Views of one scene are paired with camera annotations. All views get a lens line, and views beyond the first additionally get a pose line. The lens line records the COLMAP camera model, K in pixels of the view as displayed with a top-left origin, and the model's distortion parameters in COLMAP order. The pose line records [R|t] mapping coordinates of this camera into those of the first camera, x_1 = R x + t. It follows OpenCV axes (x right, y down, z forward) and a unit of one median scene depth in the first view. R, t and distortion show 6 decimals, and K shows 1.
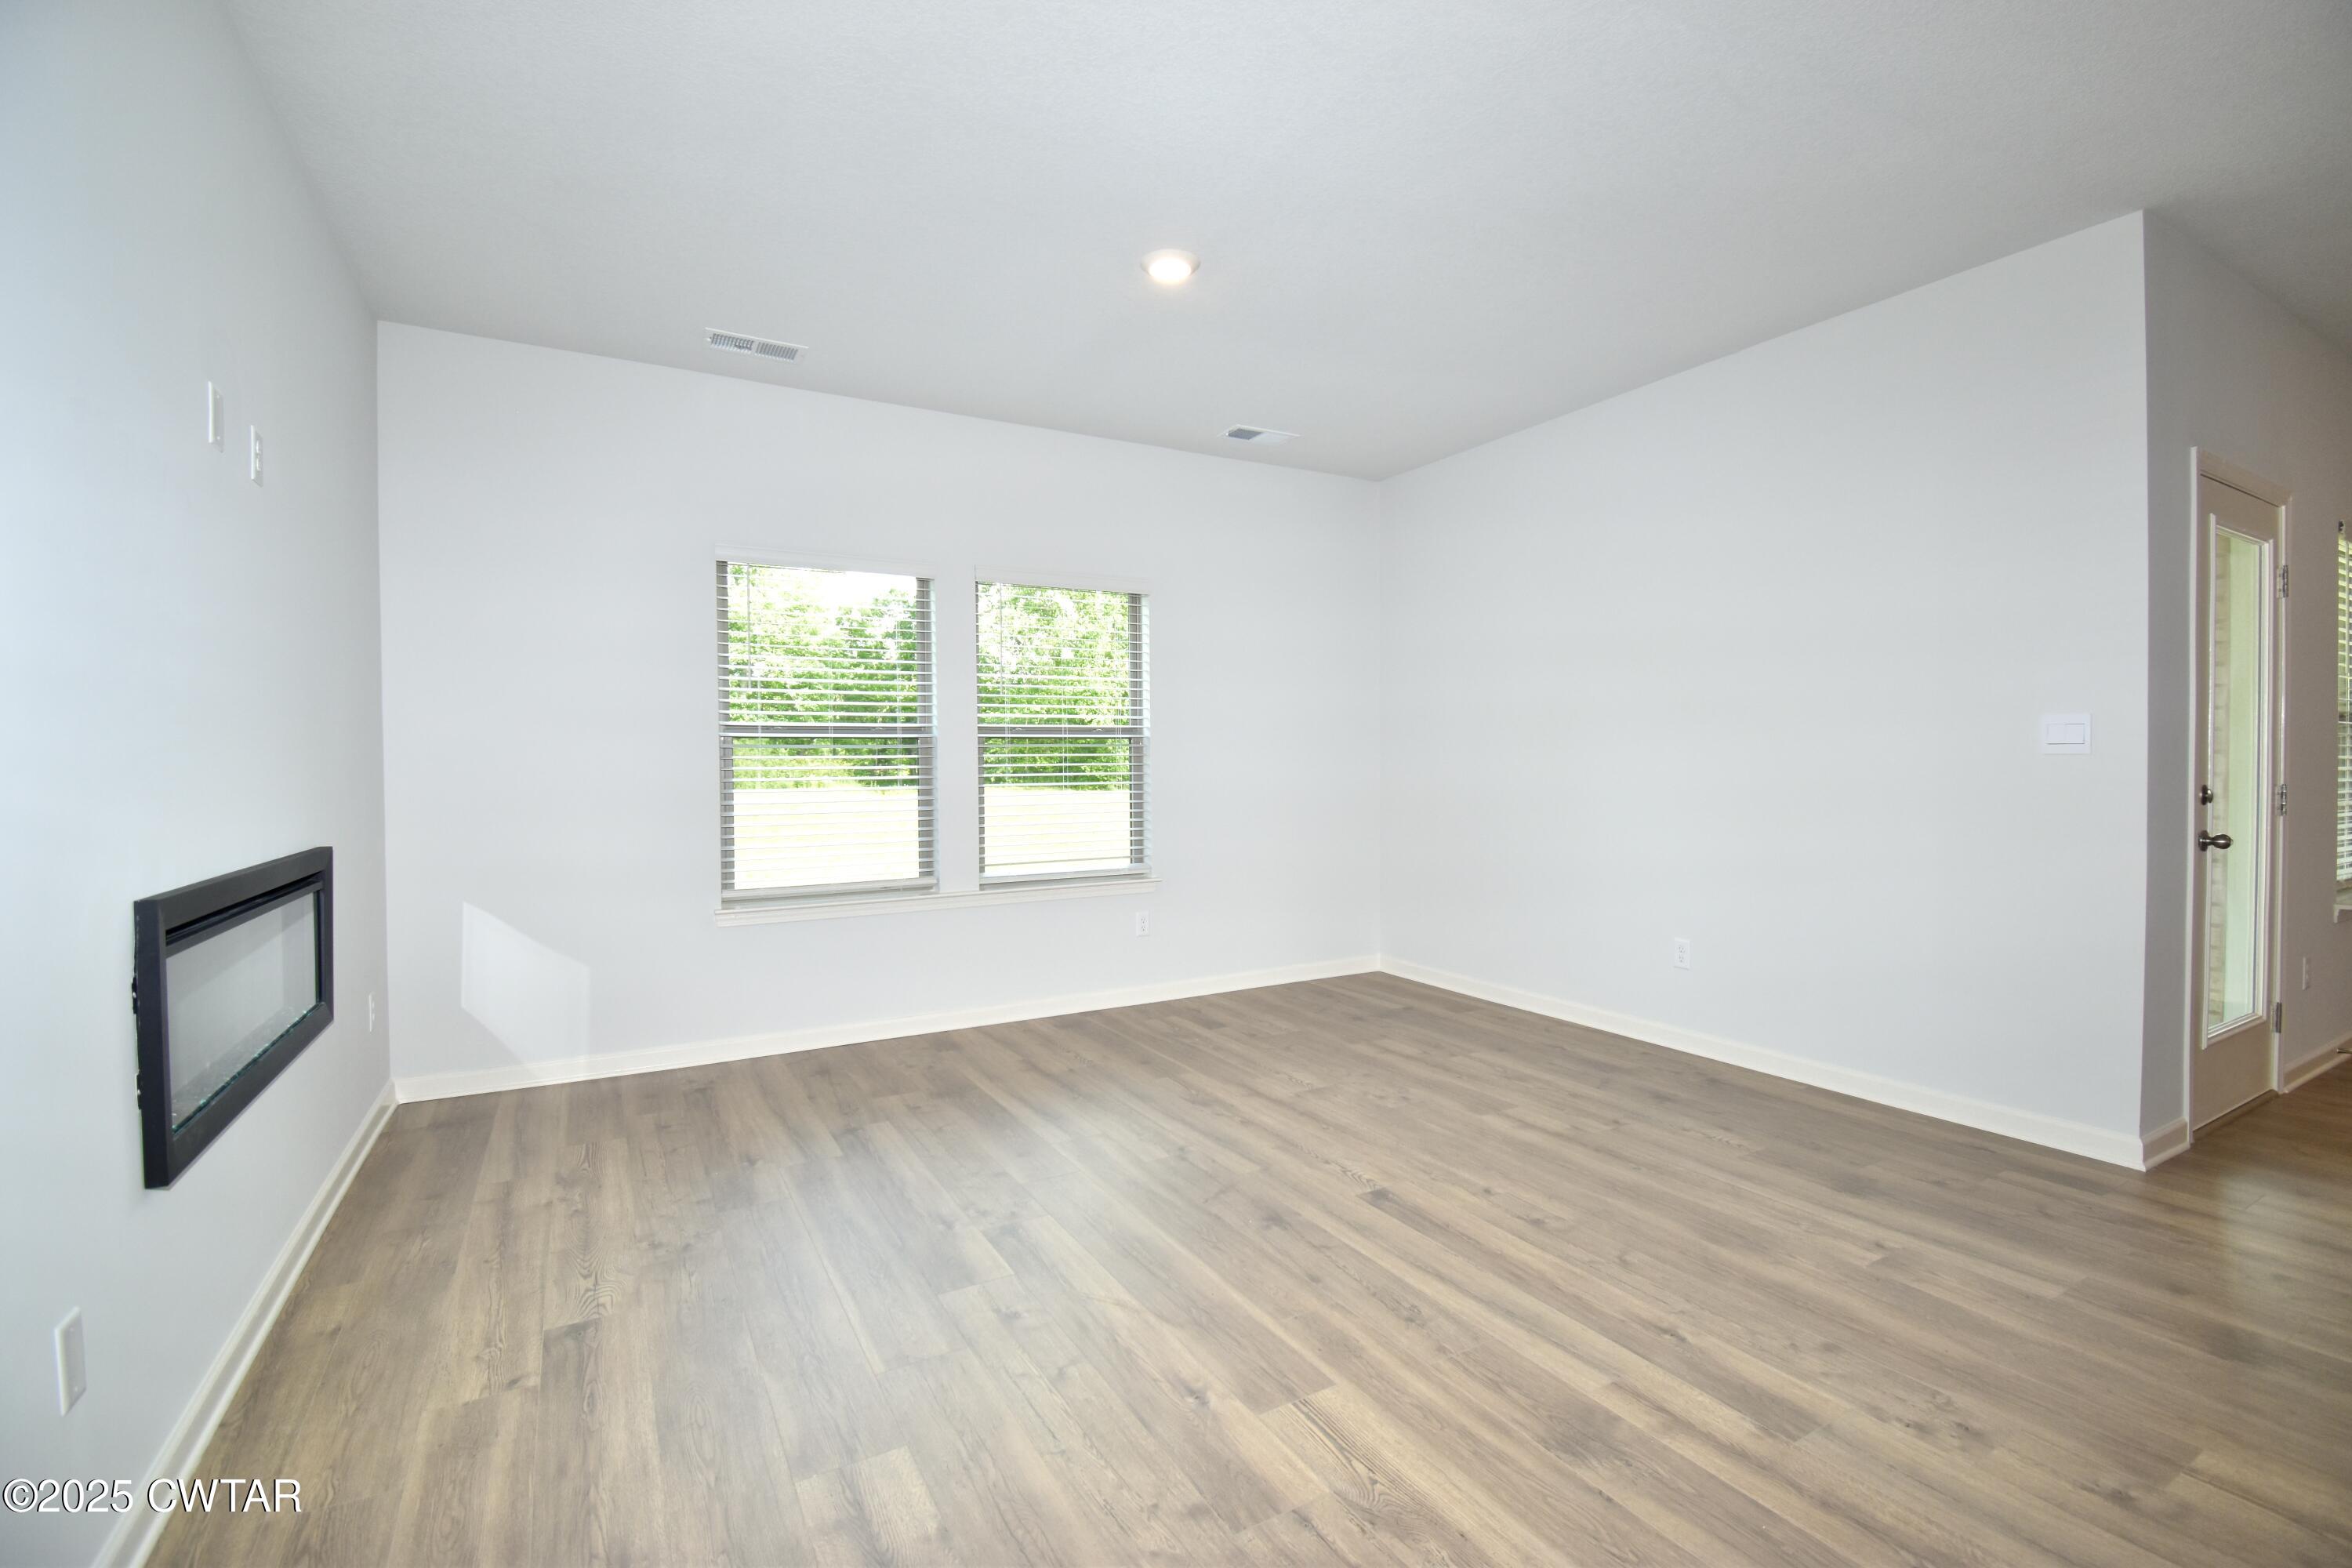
lens RADIAL K [[1036.2, 0, 1184.5], [0, 1036.2, 773.9], [0, 0, 1]] dist [0.024927, -0.027994]
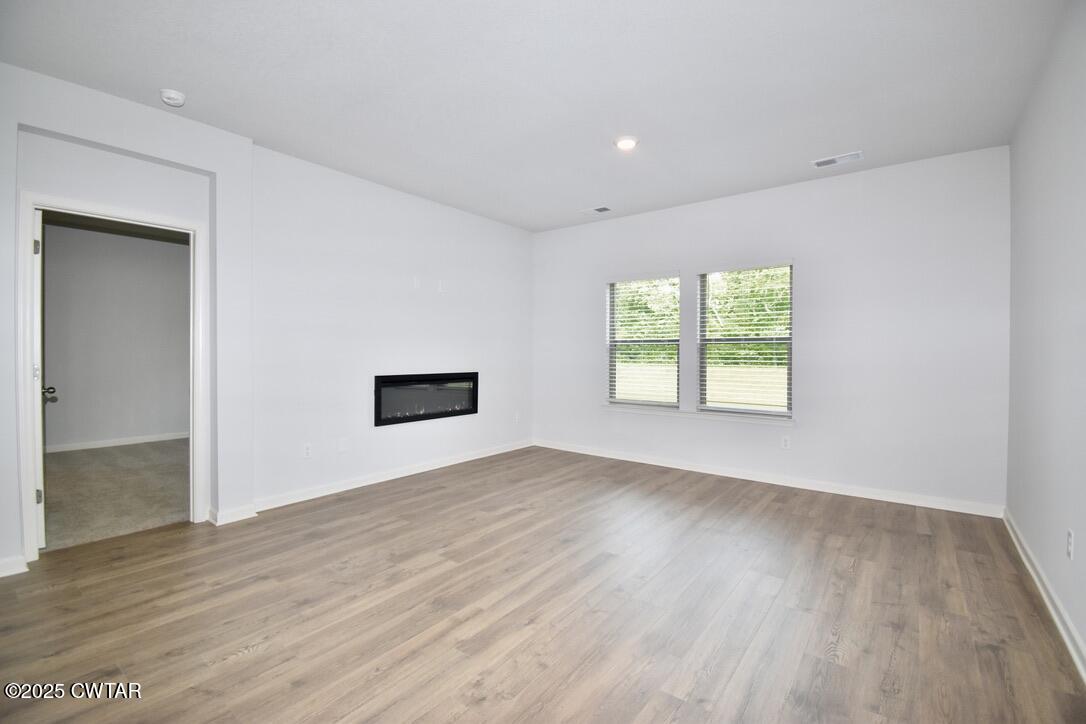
lens RADIAL K [[478.4, 0, 546.9], [0, 478.4, 357.4], [0, 0, 1]] dist [0.024927, -0.027994]
pose [[0.387158, 0.016321, -0.921869, 0.898803], [-0.018984, 0.999772, 0.009727, -0.013048], [0.921818, 0.013735, 0.387379, 0.414548]]
